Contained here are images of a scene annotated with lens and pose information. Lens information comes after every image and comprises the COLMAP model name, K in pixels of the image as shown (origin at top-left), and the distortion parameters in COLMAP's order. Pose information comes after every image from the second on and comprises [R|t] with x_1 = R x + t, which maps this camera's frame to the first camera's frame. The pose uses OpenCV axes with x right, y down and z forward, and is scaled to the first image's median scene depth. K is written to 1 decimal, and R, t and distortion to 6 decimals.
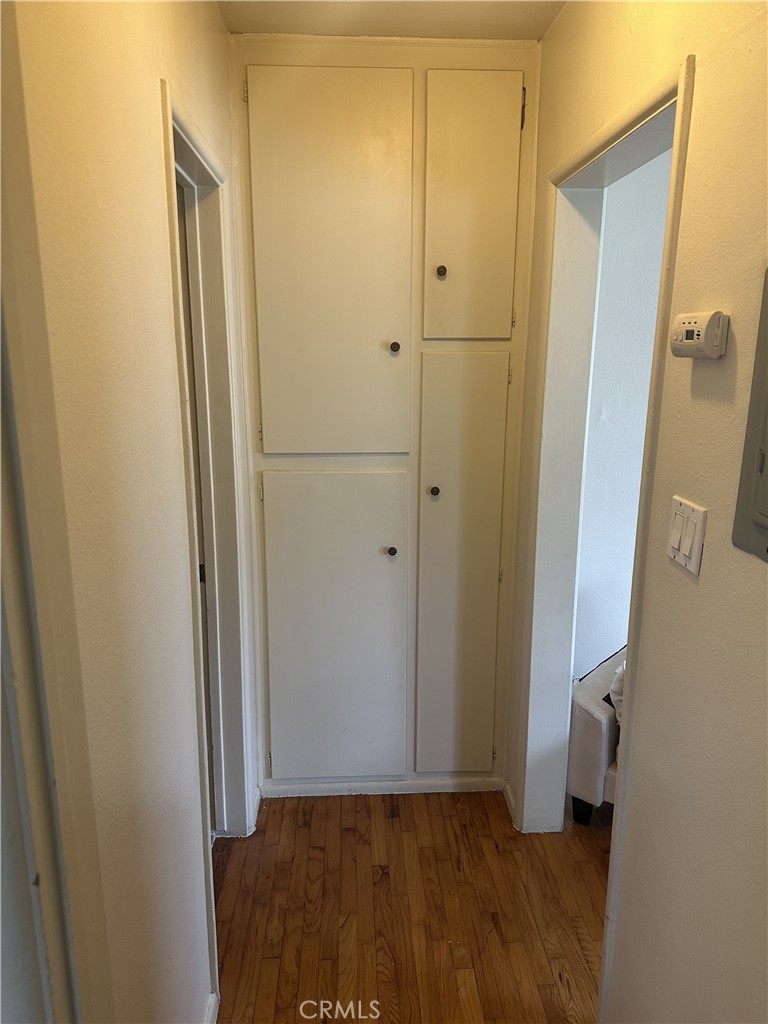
lens RADIAL K [[723.7, 0, 386.4], [0, 723.7, 514.1], [0, 0, 1]] dist [0.011945, -0.016767]
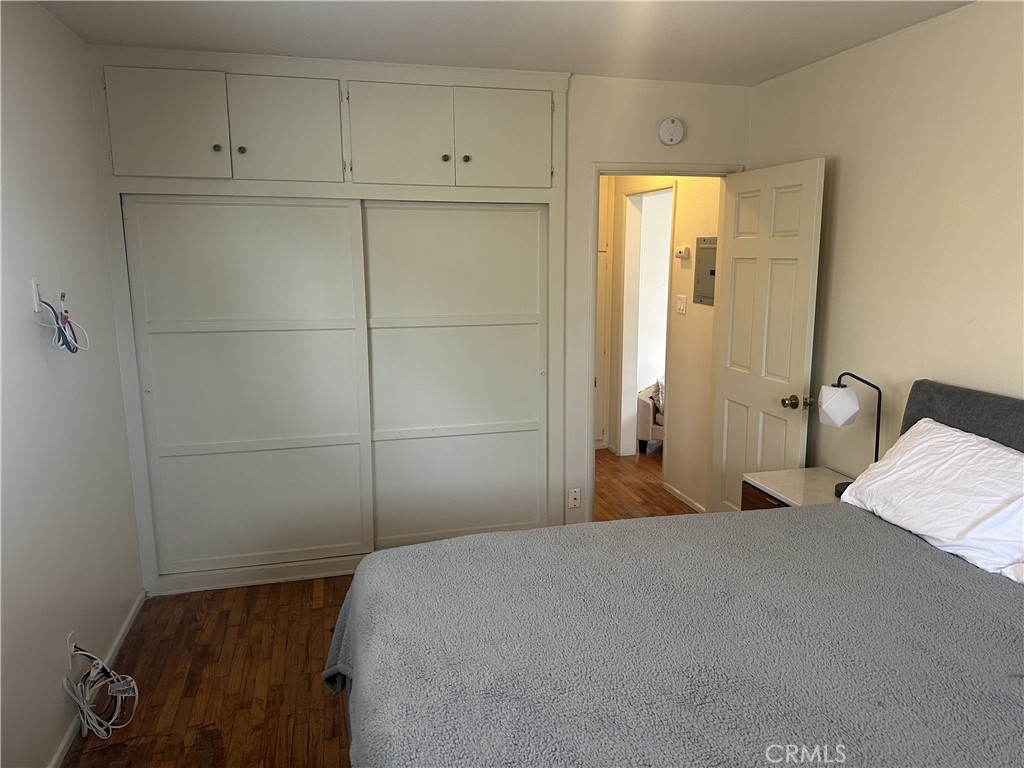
lens RADIAL K [[723.7, 0, 510.7], [0, 723.7, 381.0], [0, 0, 1]] dist [0.011945, -0.016767]
pose [[0.980620, -0.043001, 0.191140, -0.753185], [0.052007, 0.997748, -0.042353, 0.339369], [-0.188889, 0.051472, 0.980649, -1.577995]]
